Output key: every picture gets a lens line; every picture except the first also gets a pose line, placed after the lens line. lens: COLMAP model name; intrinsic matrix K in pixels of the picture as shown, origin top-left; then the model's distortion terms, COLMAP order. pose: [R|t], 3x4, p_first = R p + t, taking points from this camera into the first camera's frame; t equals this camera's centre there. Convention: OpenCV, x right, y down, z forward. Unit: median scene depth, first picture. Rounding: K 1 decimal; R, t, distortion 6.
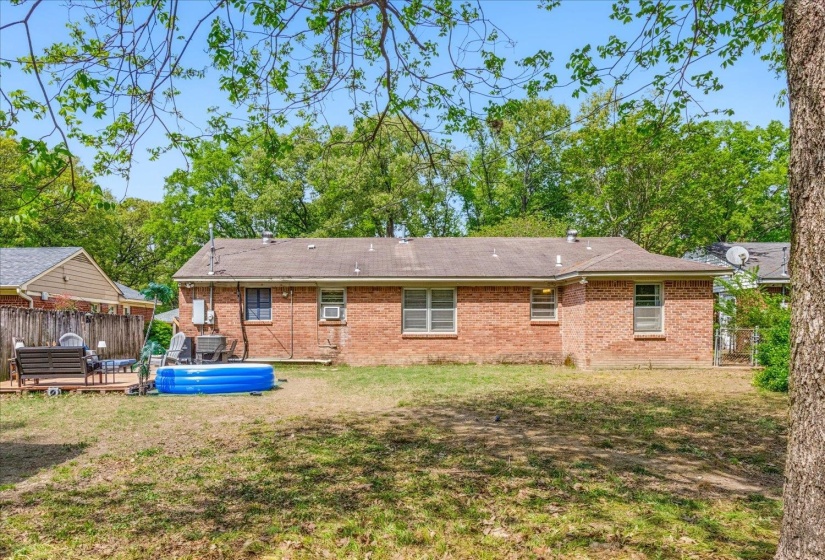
lens RADIAL K [[609.8, 0, 379.7], [0, 609.8, 318.8], [0, 0, 1]] dist [0.001239, 0.002388]
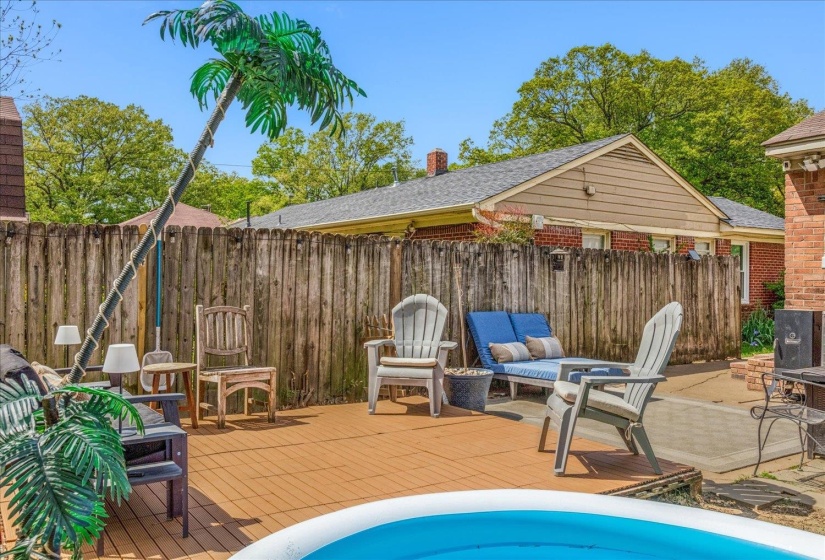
lens RADIAL K [[677.2, 0, 396.4], [0, 677.2, 278.0], [0, 0, 1]] dist [0.006283, 0.002414]
pose [[0.559102, 0.005081, -0.829083, -0.121323], [0.003688, 0.999956, 0.008616, 0.007008], [0.829090, -0.007875, 0.559059, 0.579799]]
